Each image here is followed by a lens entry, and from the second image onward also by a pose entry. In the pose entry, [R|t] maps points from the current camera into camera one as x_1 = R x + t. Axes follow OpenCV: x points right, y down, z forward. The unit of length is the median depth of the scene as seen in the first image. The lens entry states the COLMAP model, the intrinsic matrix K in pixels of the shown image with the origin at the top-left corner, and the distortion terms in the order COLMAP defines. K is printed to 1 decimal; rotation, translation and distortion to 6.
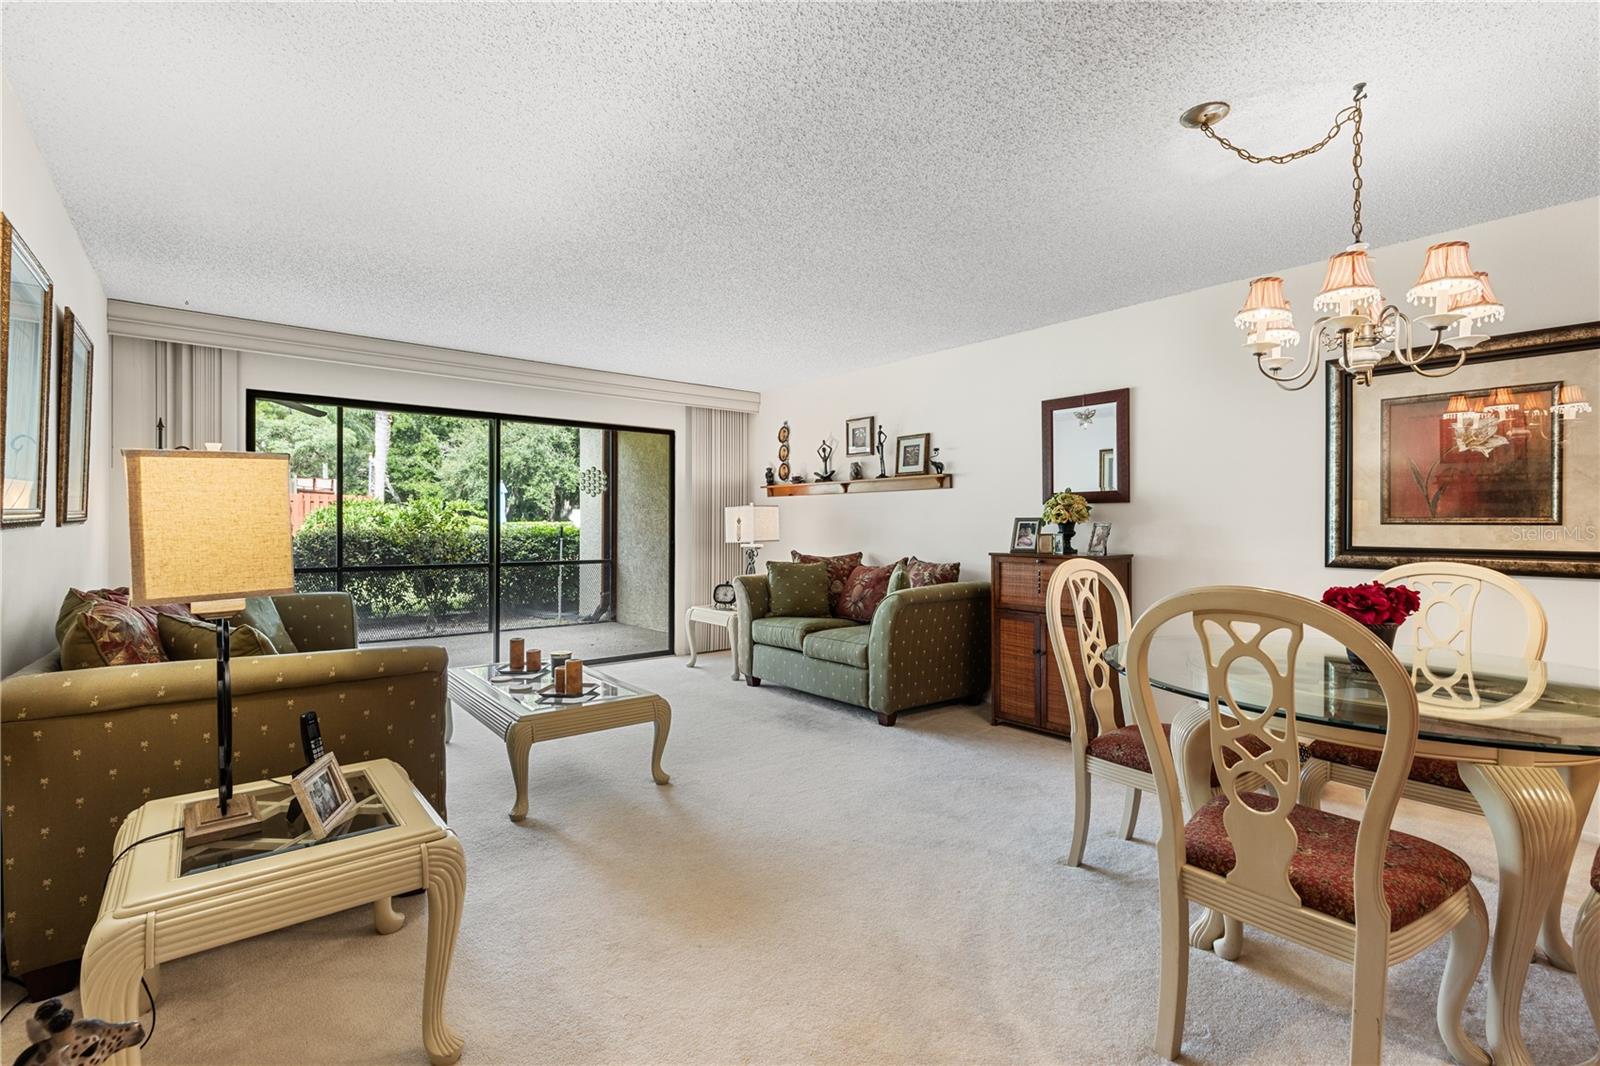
lens RADIAL K [[721.6, 0, 798.9], [0, 721.6, 524.8], [0, 0, 1]] dist [0.004576, 0.000125]
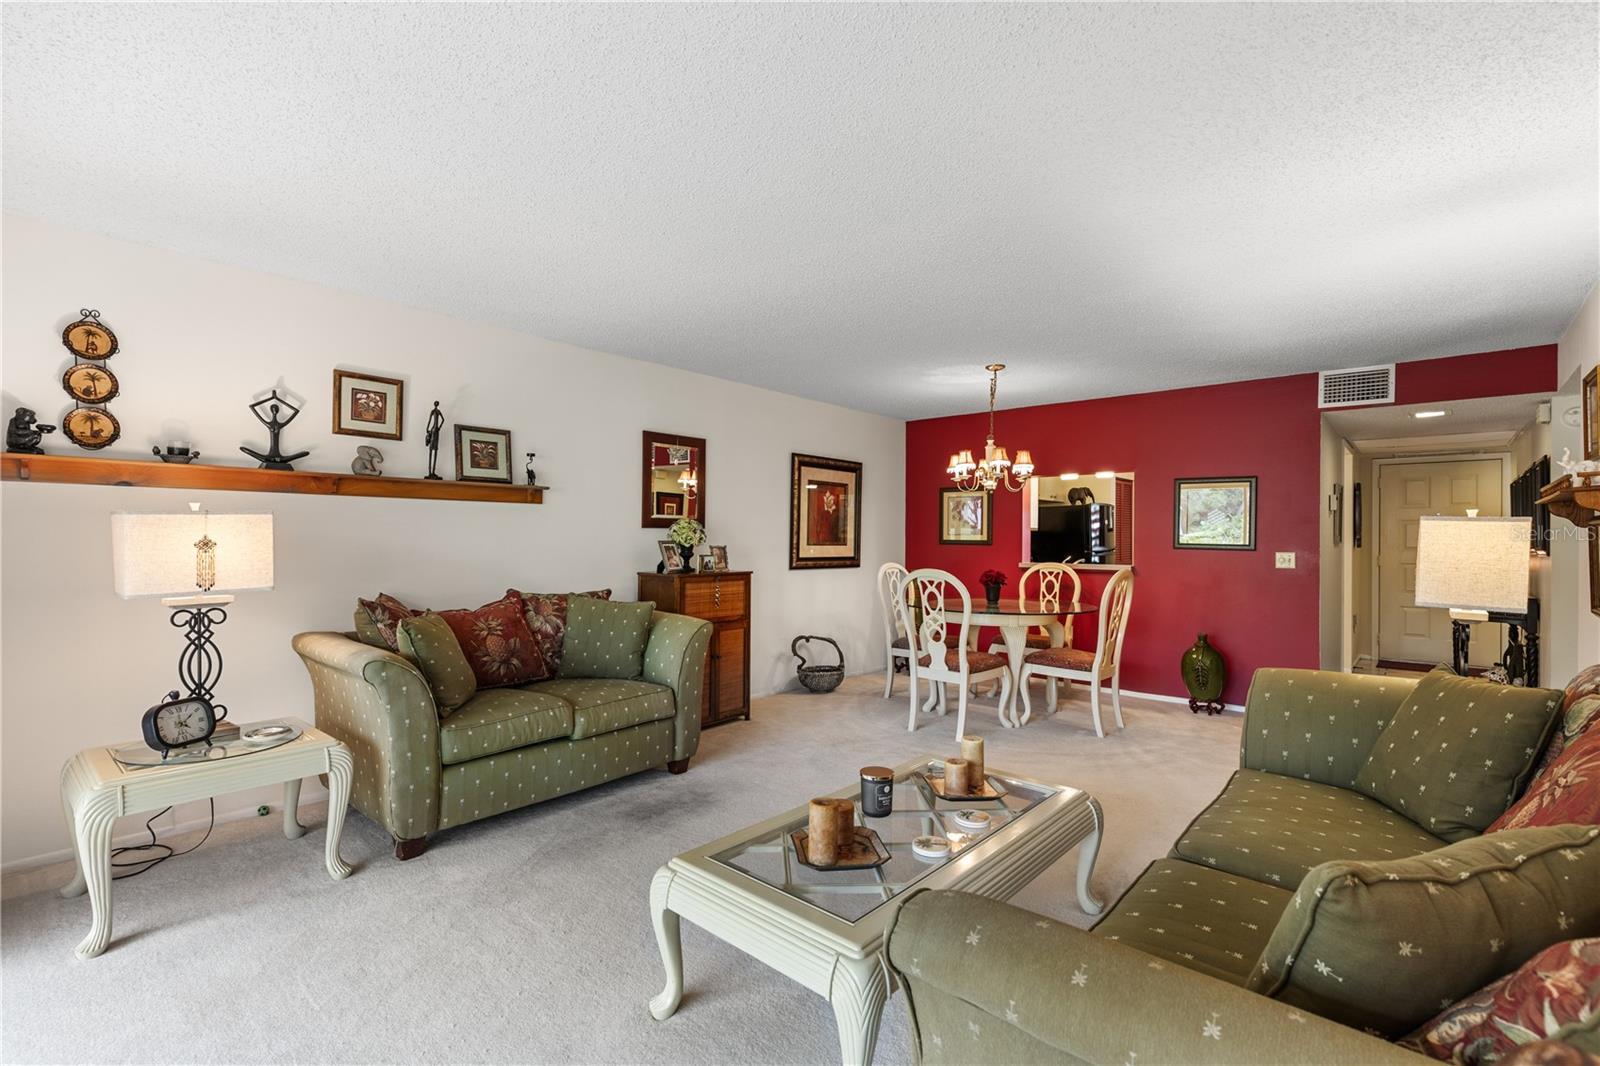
lens RADIAL K [[715.1, 0, 798.6], [0, 715.1, 537.9], [0, 0, 1]] dist [0.009004, 0.000115]
pose [[-0.163803, -0.002347, 0.986490, -0.778183], [-0.006923, 0.999975, 0.001230, -0.016934], [-0.986469, -0.006628, -0.163815, 0.994436]]
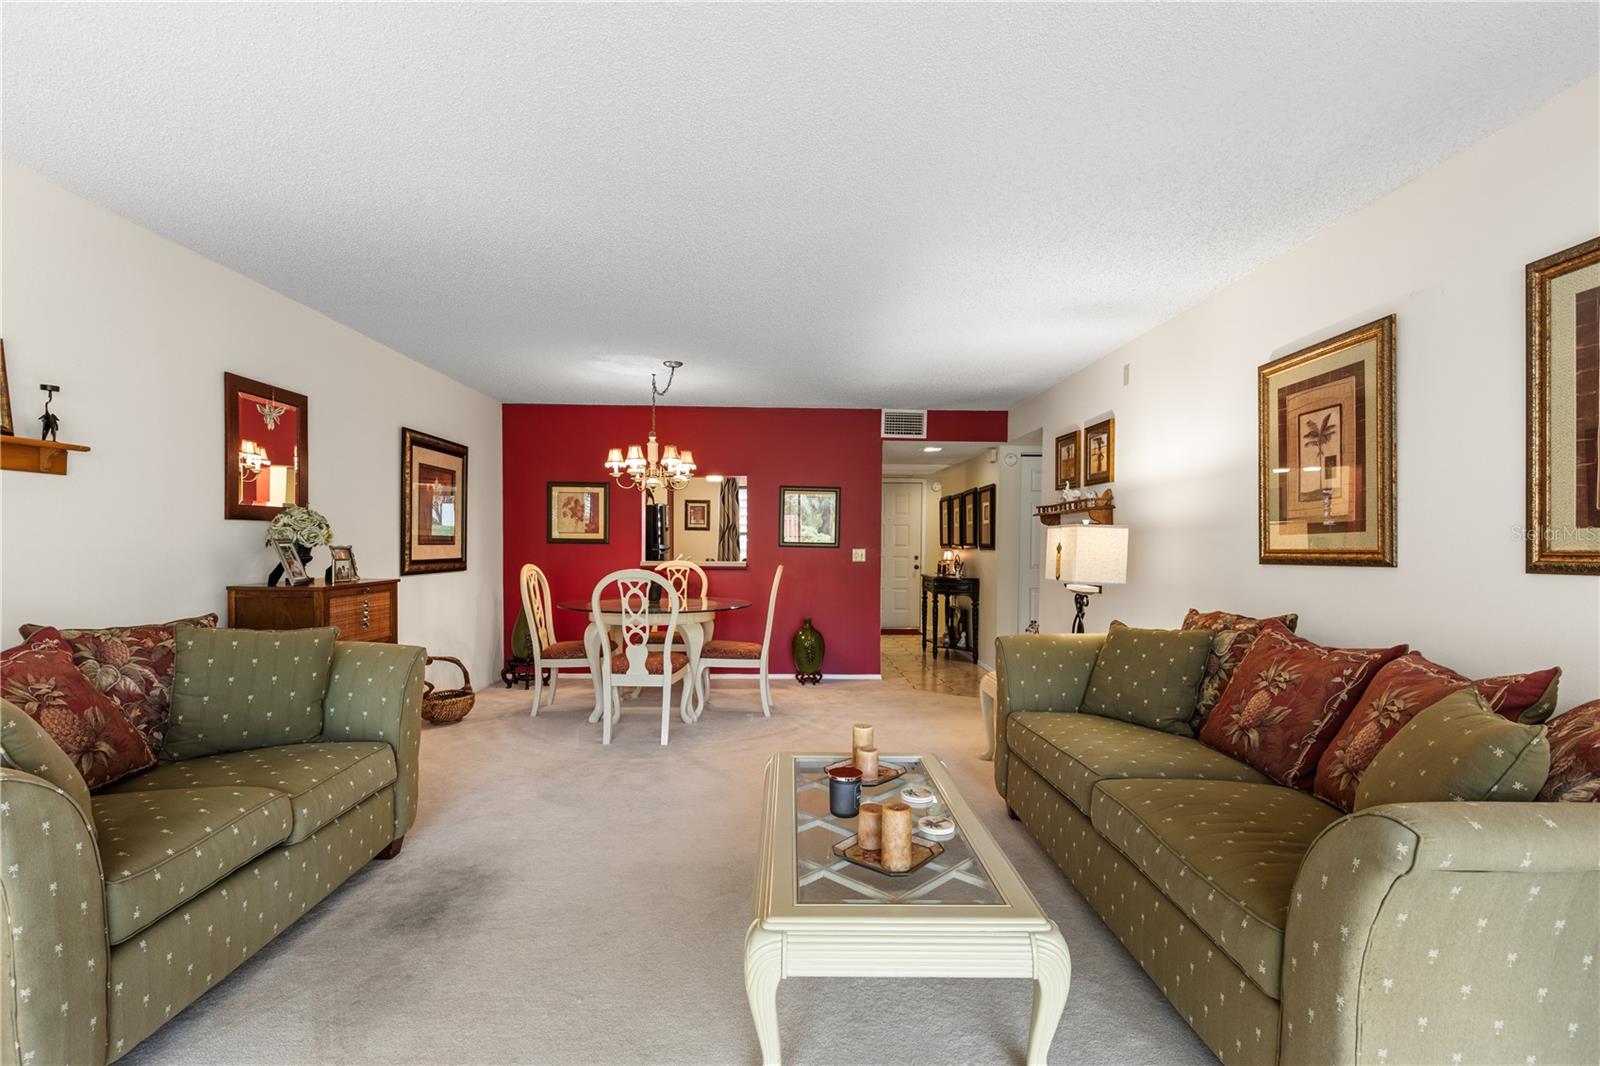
lens RADIAL K [[722.7, 0, 797.8], [0, 722.7, 561.5], [0, 0, 1]] dist [0.001418, -0.000372]
pose [[-0.788455, -0.026420, 0.614524, -0.567187], [-0.010532, 0.999511, 0.029459, -0.014200], [-0.615002, 0.016755, -0.788348, 1.278427]]
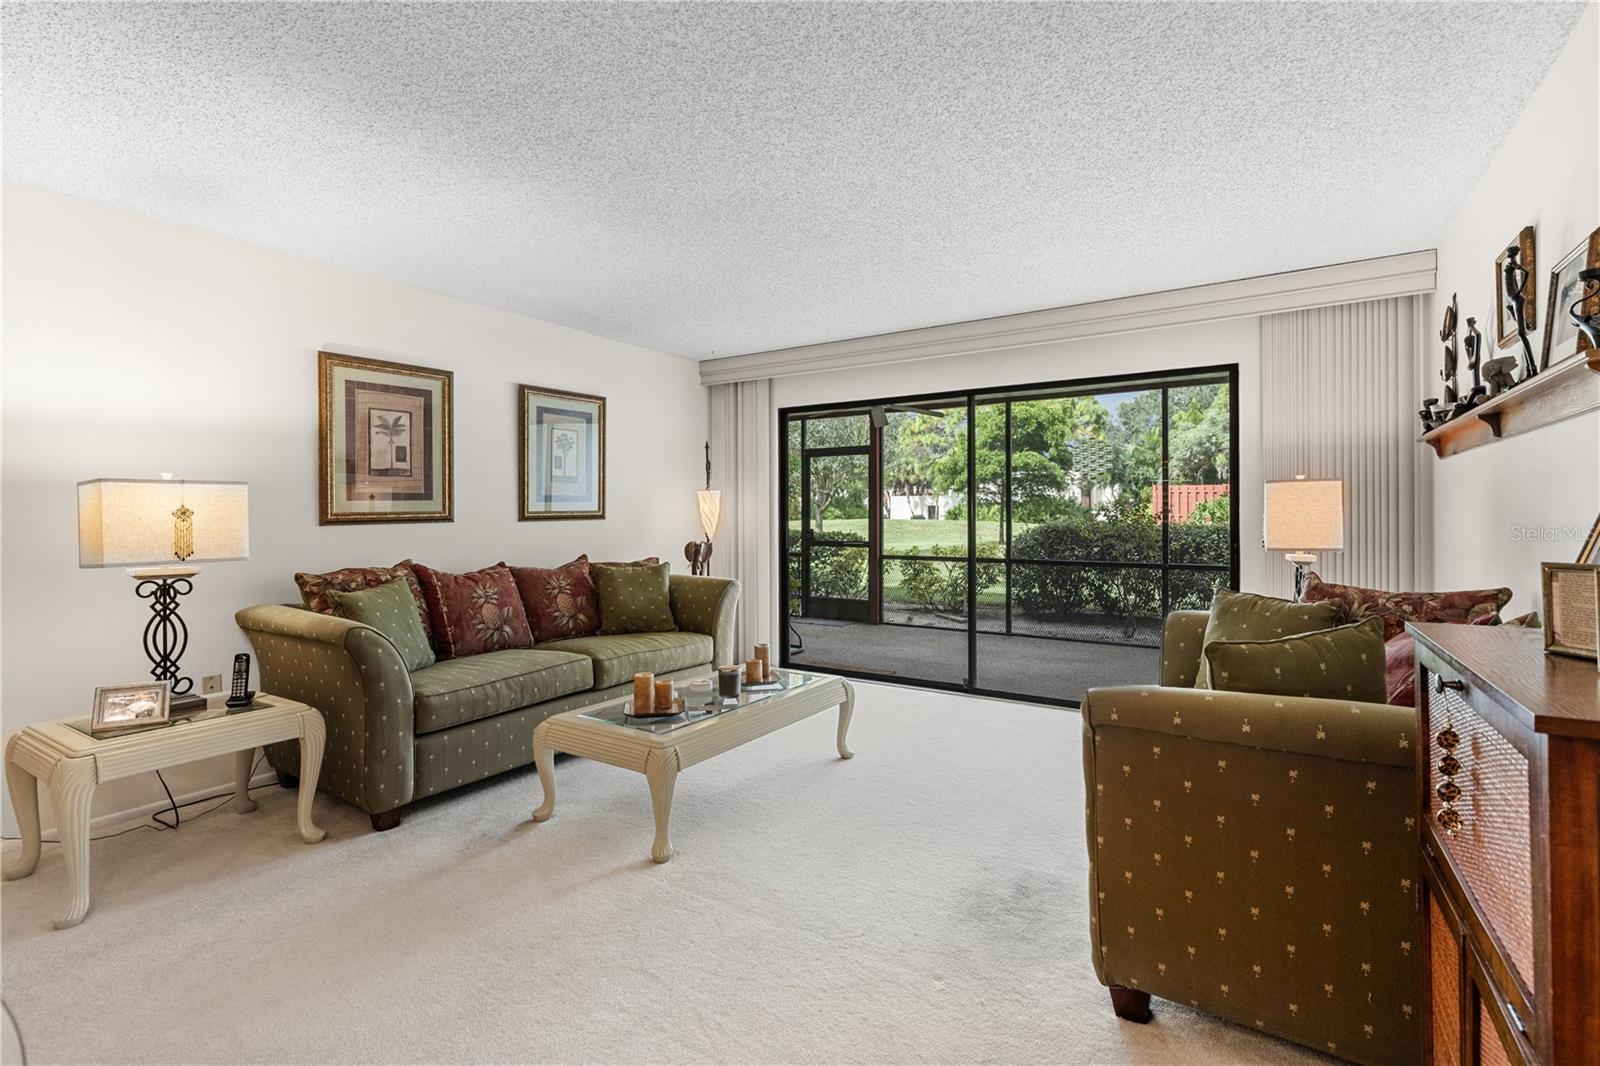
lens RADIAL K [[746.5, 0, 800.9], [0, 746.5, 515.2], [0, 0, 1]] dist [0.001107, 0.000058]
pose [[0.310521, -0.007085, -0.950540, 0.463361], [0.004398, 0.999972, -0.006016, 0.000278], [0.950556, -0.002312, 0.310543, 0.689917]]
